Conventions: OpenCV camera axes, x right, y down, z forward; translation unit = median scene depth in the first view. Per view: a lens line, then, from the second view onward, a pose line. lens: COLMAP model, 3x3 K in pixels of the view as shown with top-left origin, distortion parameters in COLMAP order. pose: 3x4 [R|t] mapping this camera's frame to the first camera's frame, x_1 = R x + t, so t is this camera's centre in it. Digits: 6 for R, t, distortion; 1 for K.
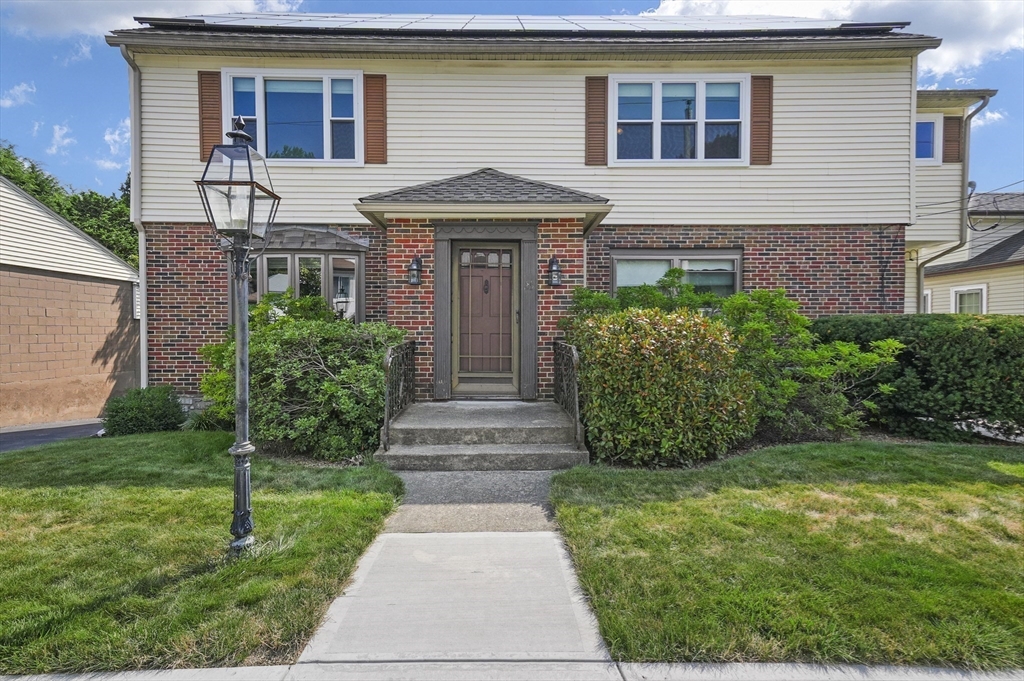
lens RADIAL K [[471.1, 0, 512.0], [0, 471.1, 340.5], [0, 0, 1]] dist [-0.001735, 0.006114]
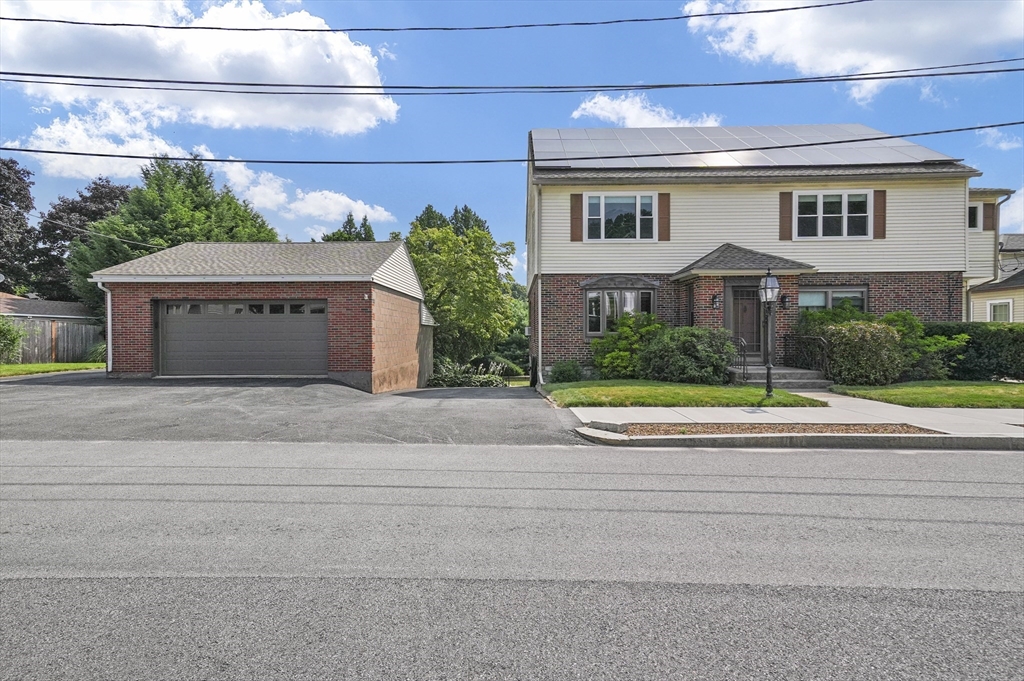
lens RADIAL K [[460.5, 0, 512.0], [0, 460.5, 340.5], [0, 0, 1]] dist [0.000881, 0.000512]
pose [[0.998941, -0.001099, -0.045997, -0.799081], [0.000891, 0.999989, -0.004537, 0.023104], [0.046002, 0.004491, 0.998931, -0.829009]]
